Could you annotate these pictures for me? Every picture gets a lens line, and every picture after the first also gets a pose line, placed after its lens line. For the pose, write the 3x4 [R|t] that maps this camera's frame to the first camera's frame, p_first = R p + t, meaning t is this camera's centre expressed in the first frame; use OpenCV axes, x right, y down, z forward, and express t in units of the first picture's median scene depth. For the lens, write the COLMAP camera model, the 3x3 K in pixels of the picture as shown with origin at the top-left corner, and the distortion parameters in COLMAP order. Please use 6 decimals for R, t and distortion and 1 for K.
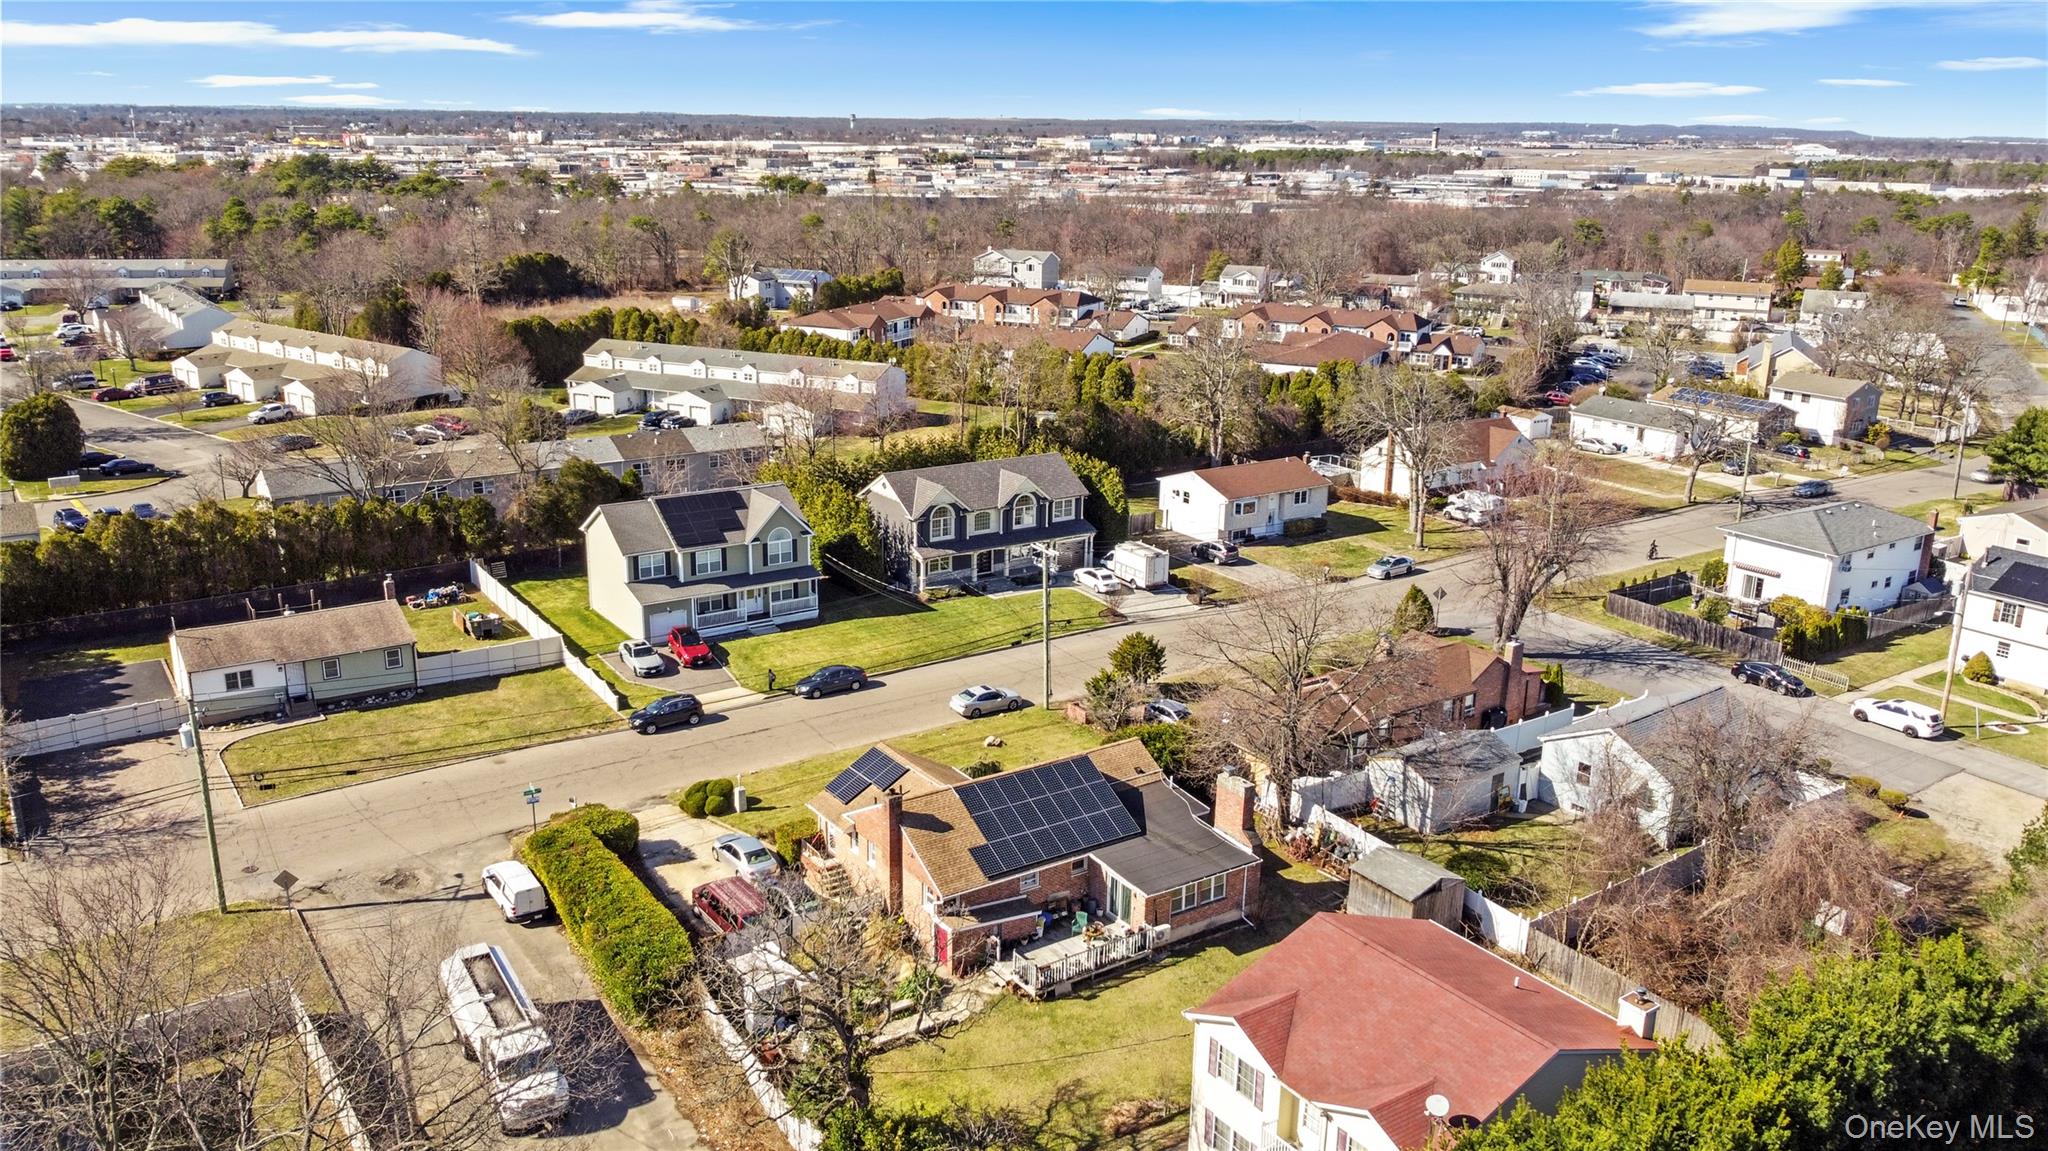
lens RADIAL K [[1563.8, 0, 1024.0], [0, 1563.8, 575.5], [0, 0, 1]] dist [-0.003030, 0.013401]
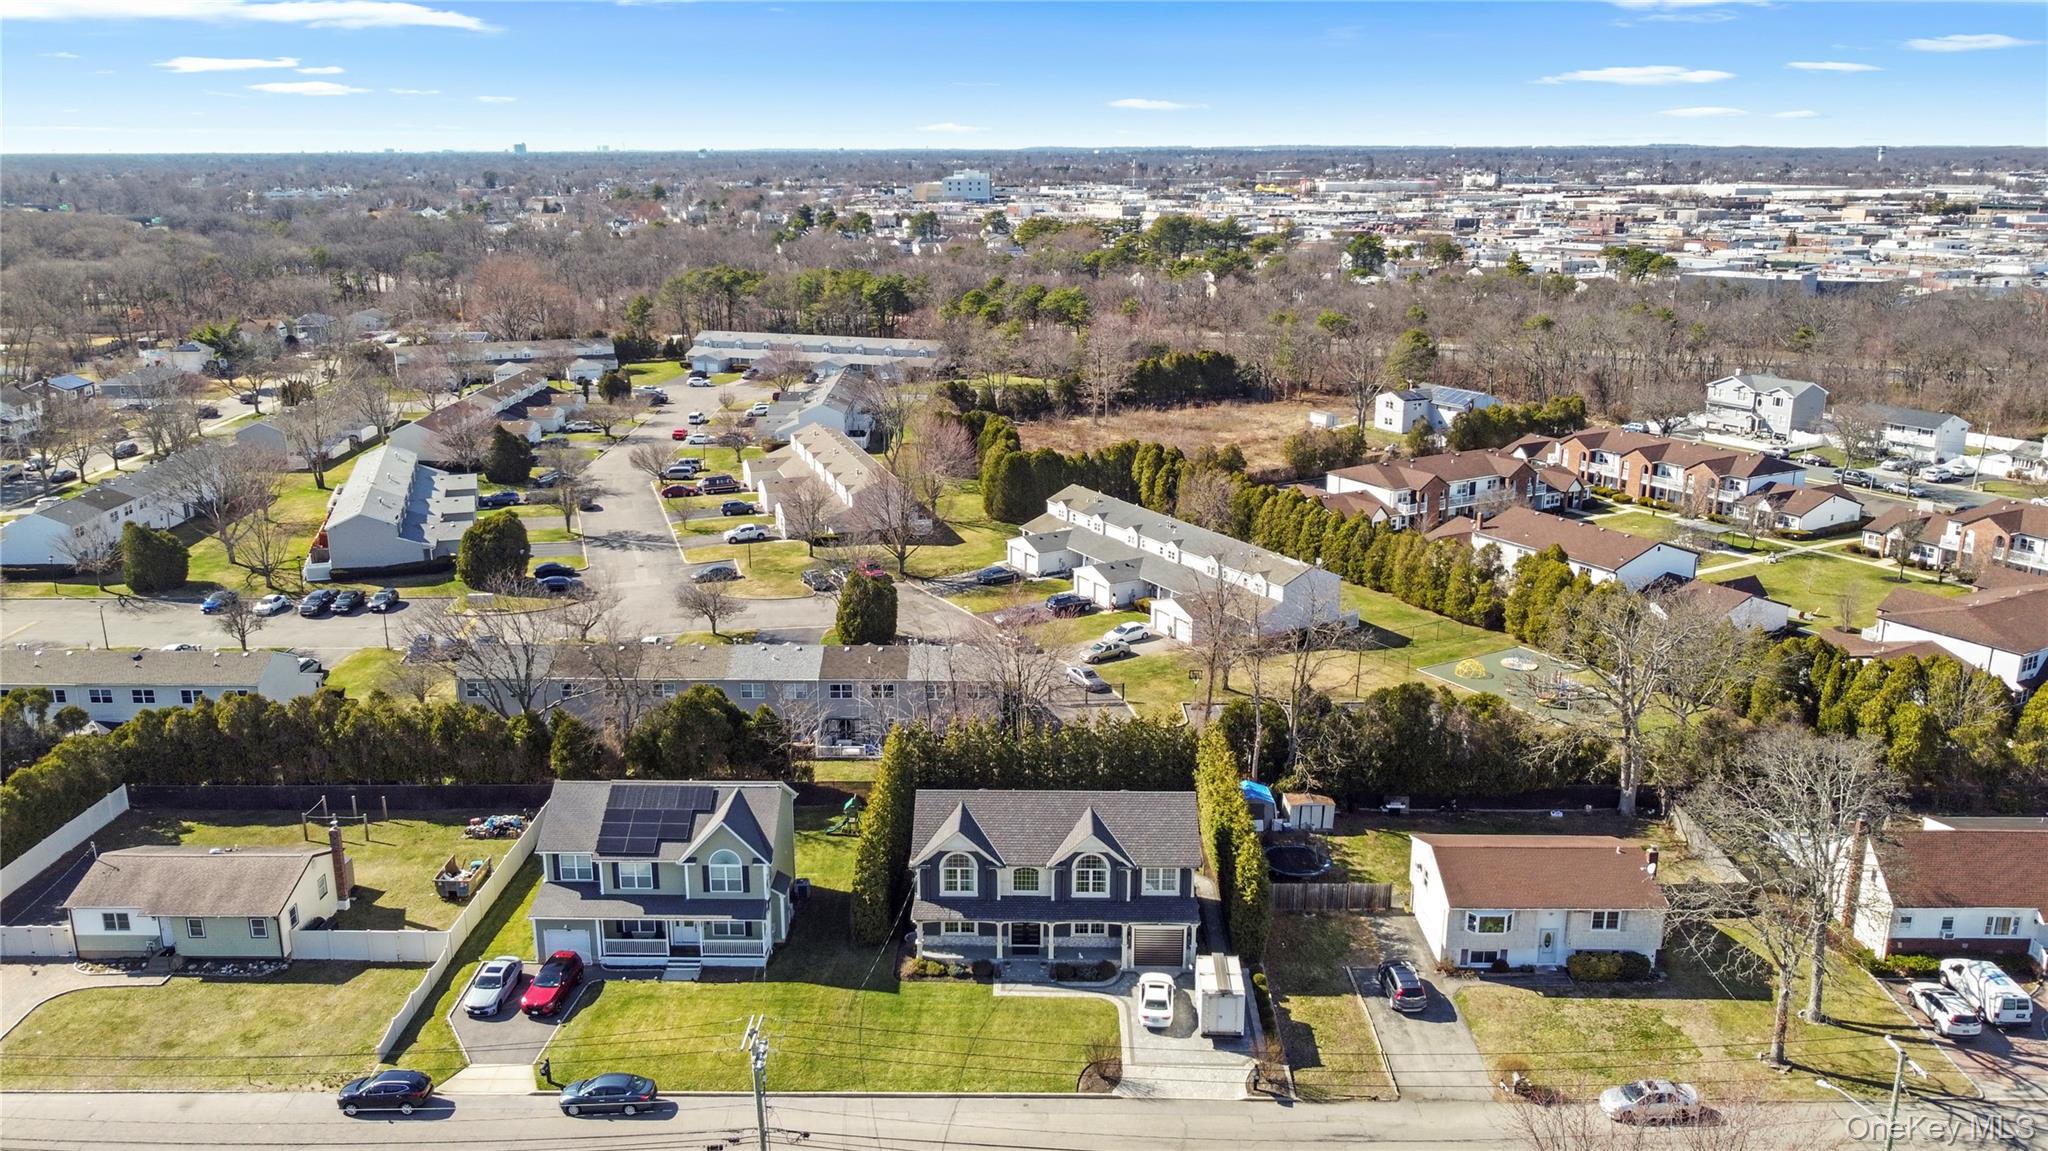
lens RADIAL K [[1563.8, 0, 1024.0], [0, 1563.8, 575.5], [0, 0, 1]] dist [-0.003030, 0.013401]
pose [[0.822150, 0.136319, -0.552708, 0.363002], [-0.147167, 0.988797, 0.024966, -0.195776], [0.549919, 0.060814, 0.833001, 0.378071]]
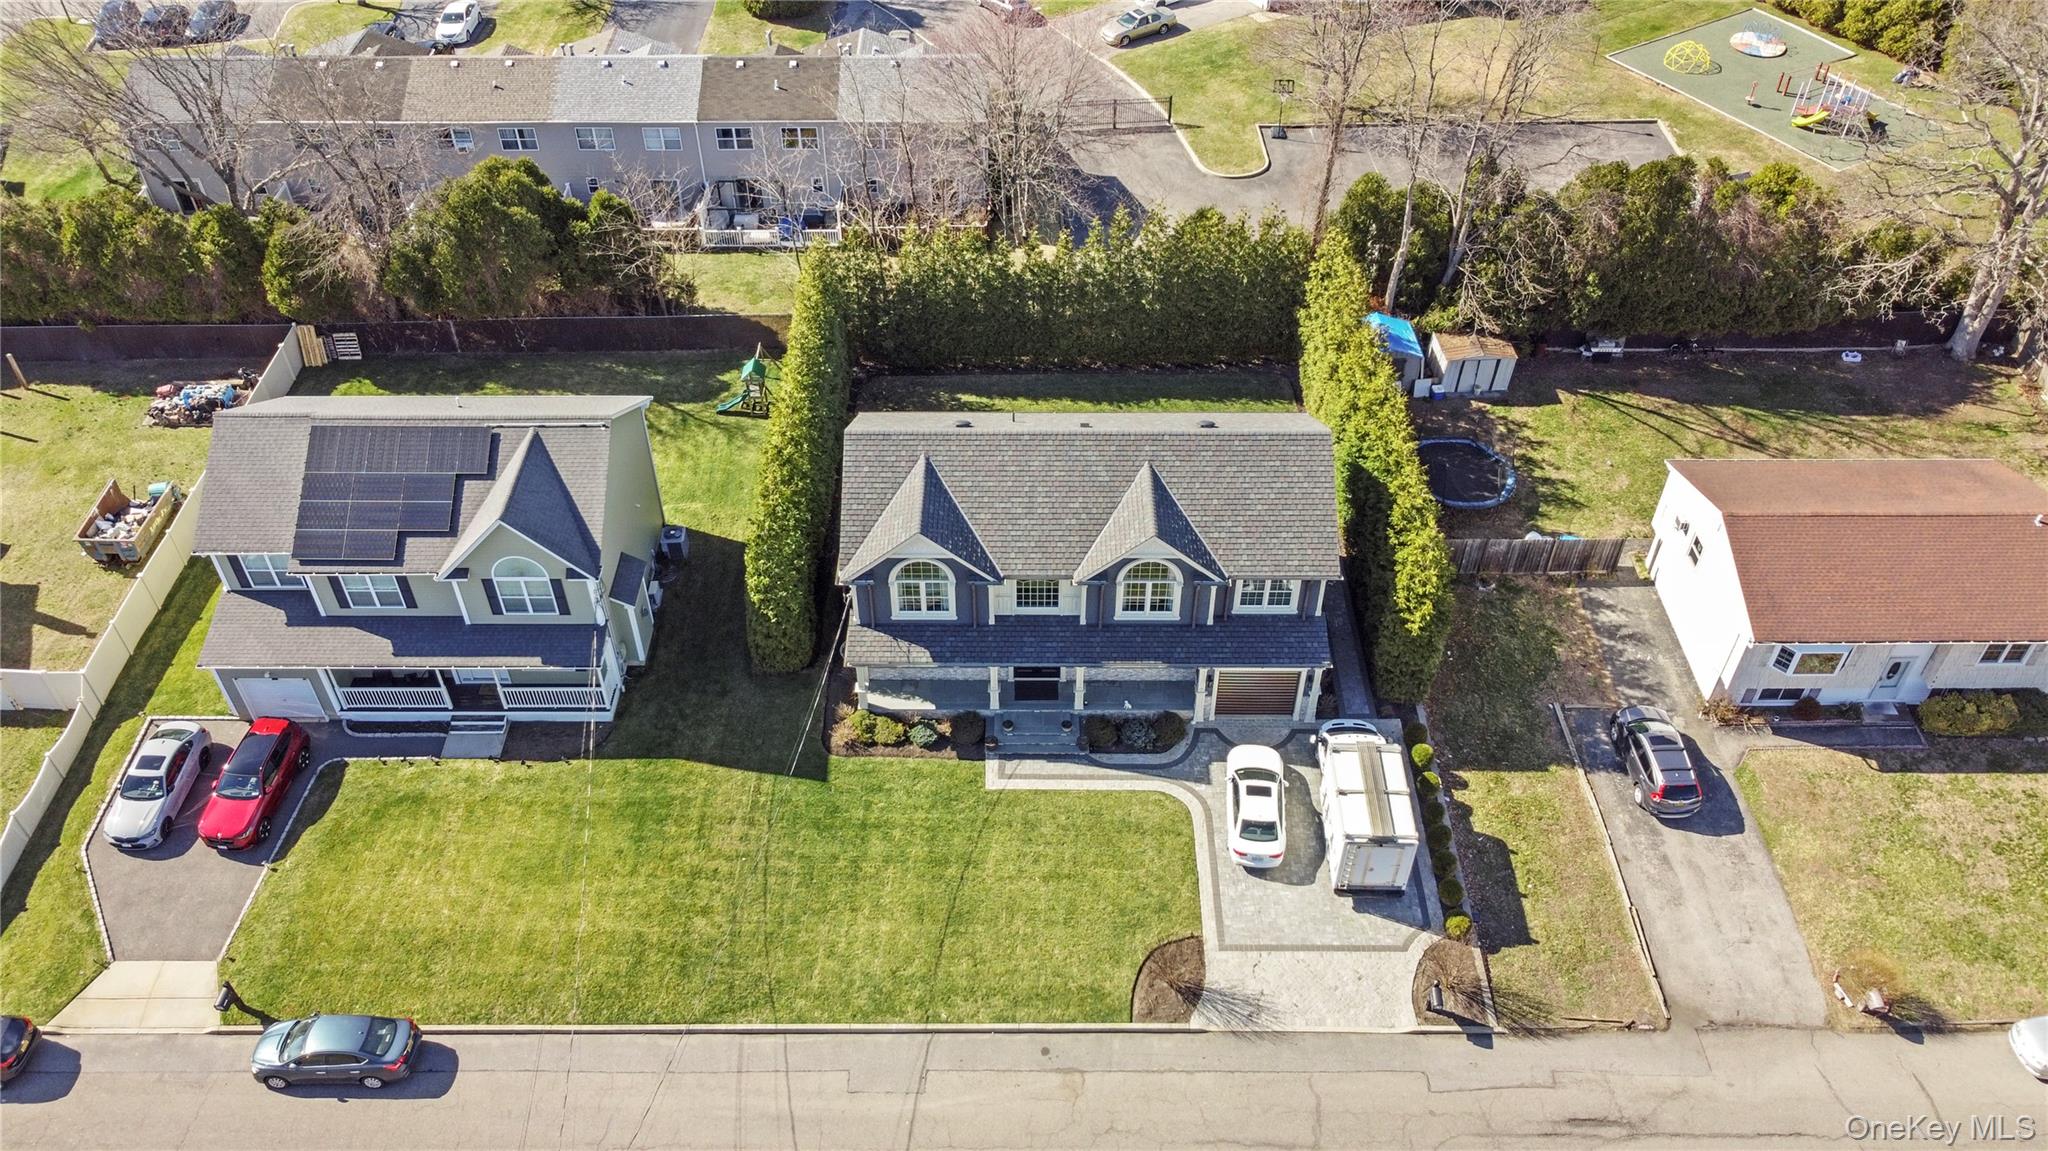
lens RADIAL K [[1563.8, 0, 1024.0], [0, 1563.8, 575.5], [0, 0, 1]] dist [-0.003030, 0.013401]
pose [[0.829493, 0.366975, -0.421036, 0.151835], [-0.141885, 0.867571, 0.476644, -0.246465], [0.540195, -0.335634, 0.771712, 0.668700]]
